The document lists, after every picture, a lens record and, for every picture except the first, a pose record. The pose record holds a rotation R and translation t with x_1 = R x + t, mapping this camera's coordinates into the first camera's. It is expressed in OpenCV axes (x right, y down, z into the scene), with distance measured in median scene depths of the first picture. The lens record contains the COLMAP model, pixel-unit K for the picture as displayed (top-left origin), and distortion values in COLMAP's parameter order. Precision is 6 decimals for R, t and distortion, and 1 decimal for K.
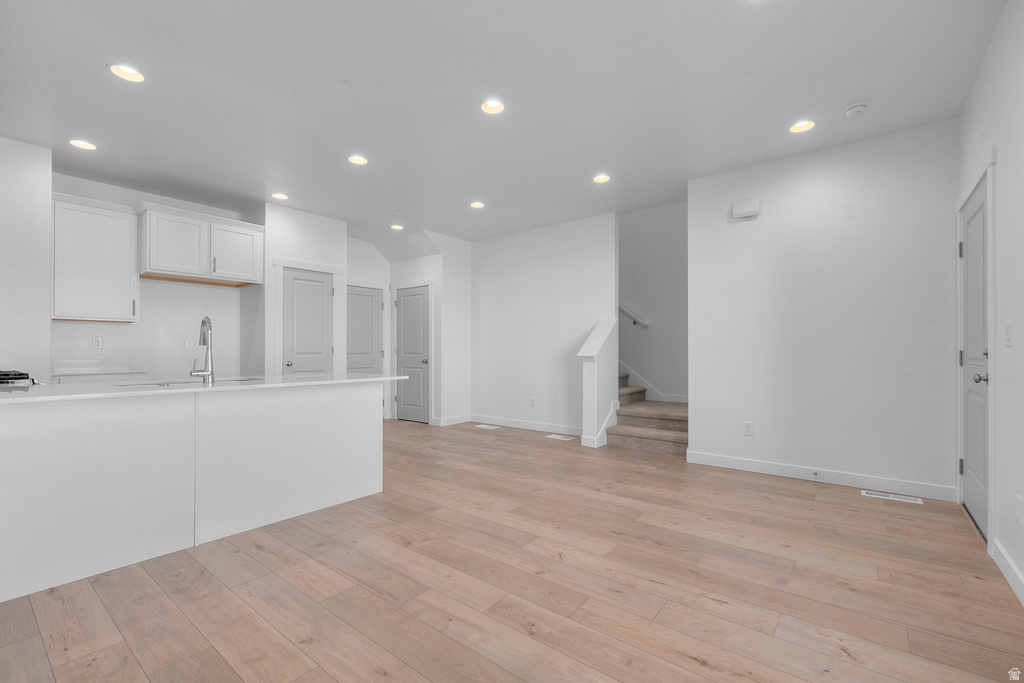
lens RADIAL K [[442.3, 0, 512.0], [0, 442.3, 341.5], [0, 0, 1]] dist [0.000224, -0.000009]
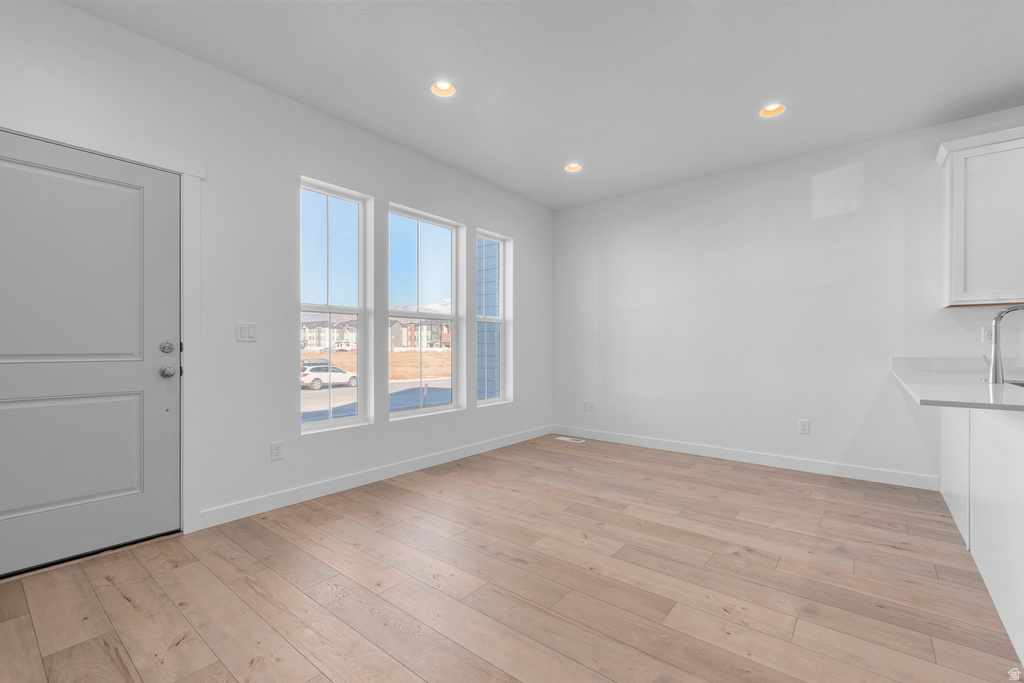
lens RADIAL K [[442.3, 0, 512.0], [0, 442.3, 341.5], [0, 0, 1]] dist [0.000224, -0.000009]
pose [[-0.999954, -0.001954, 0.009375, 0.263745], [-0.002231, 0.999557, -0.029687, 0.041693], [-0.009313, -0.029707, -0.999515, 1.970982]]
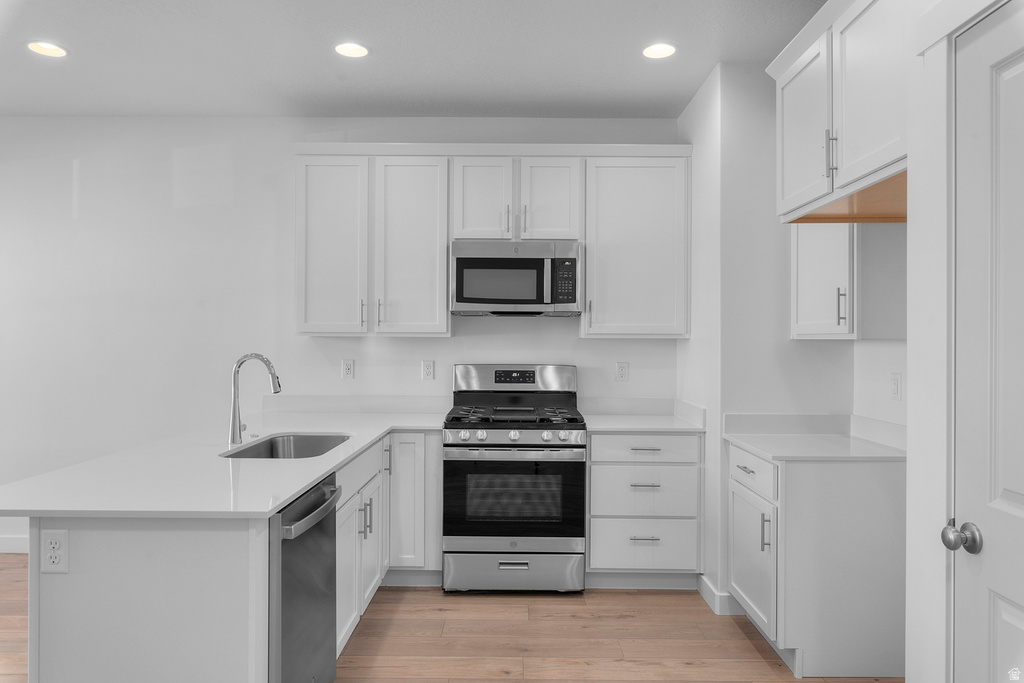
lens RADIAL K [[673.4, 0, 512.0], [0, 673.4, 341.5], [0, 0, 1]] dist [0.005893, 0.001513]
pose [[-0.789998, -0.007681, -0.613062, -0.388855], [0.004935, 0.999809, -0.018885, -0.055490], [0.613090, -0.017945, -0.789809, 2.305334]]
